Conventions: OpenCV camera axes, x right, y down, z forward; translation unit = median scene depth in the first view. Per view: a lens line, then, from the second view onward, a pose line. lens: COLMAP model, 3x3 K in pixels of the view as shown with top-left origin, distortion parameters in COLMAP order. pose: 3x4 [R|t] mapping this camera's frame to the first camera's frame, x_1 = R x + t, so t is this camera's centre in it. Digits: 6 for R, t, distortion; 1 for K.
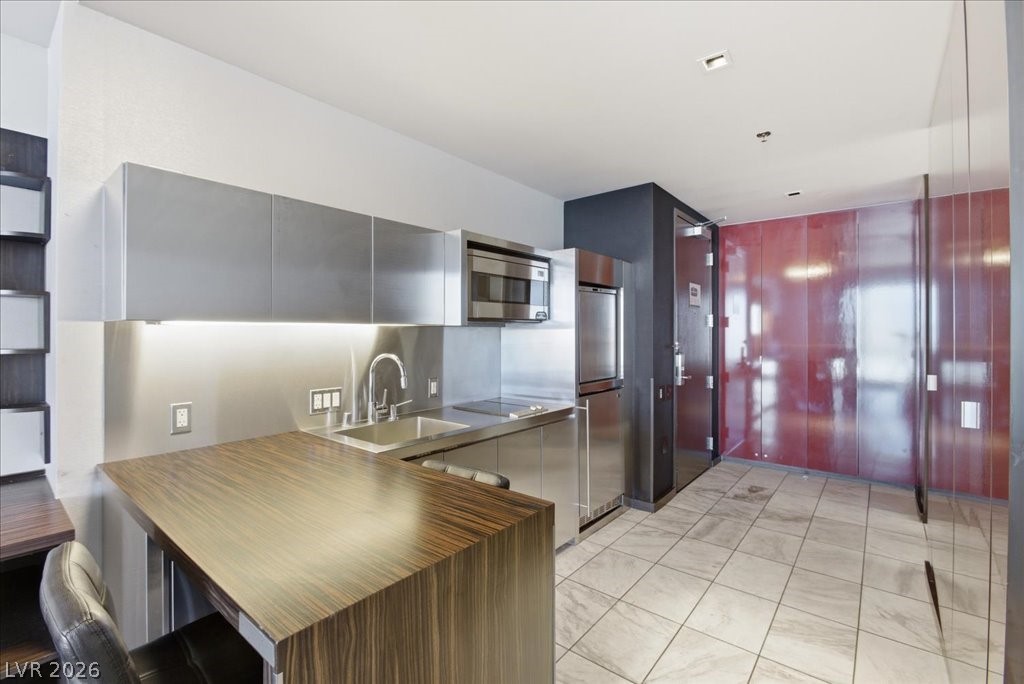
lens RADIAL K [[466.0, 0, 508.7], [0, 466.0, 336.0], [0, 0, 1]] dist [-0.003943, -0.000987]
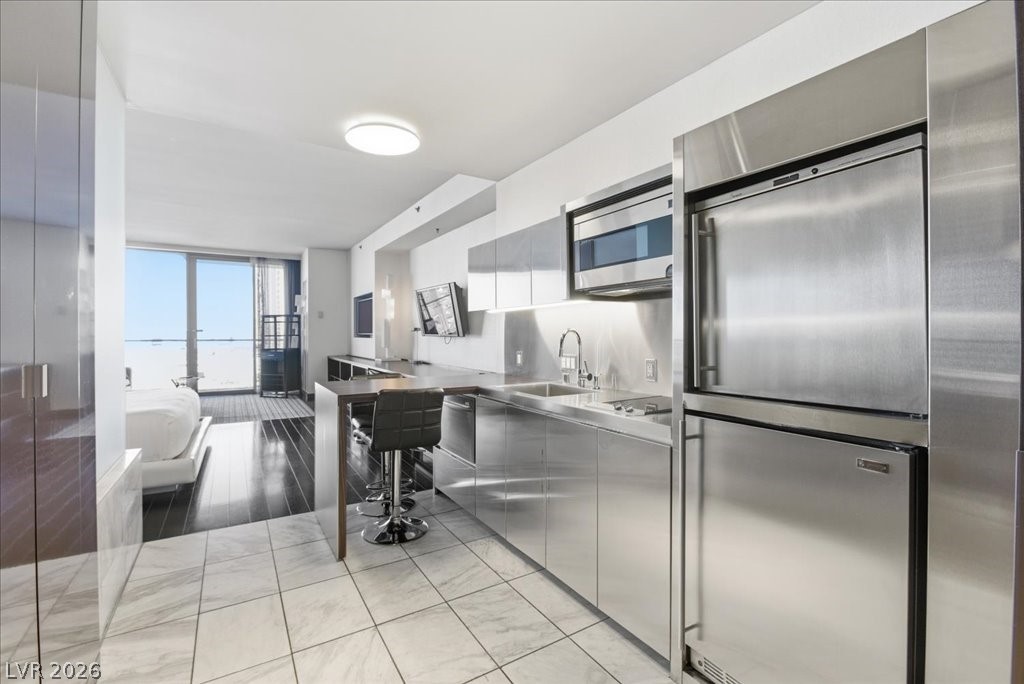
lens RADIAL K [[466.0, 0, 511.4], [0, 466.0, 336.5], [0, 0, 1]] dist [-0.003943, -0.000987]
pose [[-0.340251, 0.005347, -0.940320, 0.468132], [-0.006037, 0.999951, 0.007871, 0.026635], [0.940315, 0.008355, -0.340202, 0.652299]]
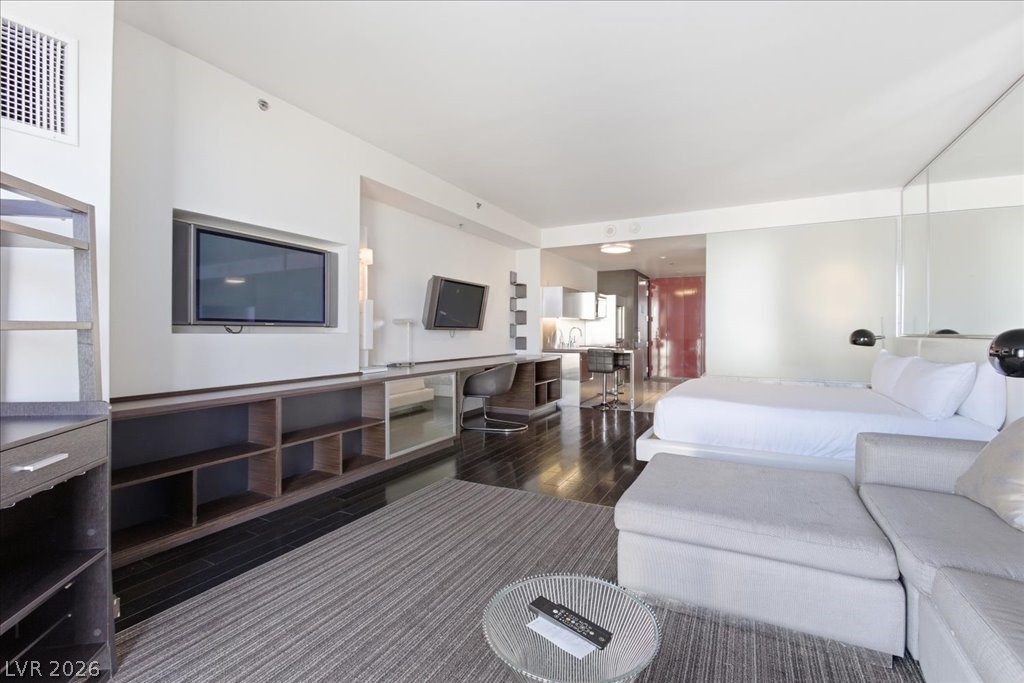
lens RADIAL K [[466.0, 0, 513.7], [0, 466.0, 337.5], [0, 0, 1]] dist [-0.003943, -0.000987]
pose [[0.976870, -0.001519, 0.213830, -0.766805], [0.000685, 0.999992, 0.003972, 0.054357], [-0.213835, -0.003734, 0.976863, -1.220753]]
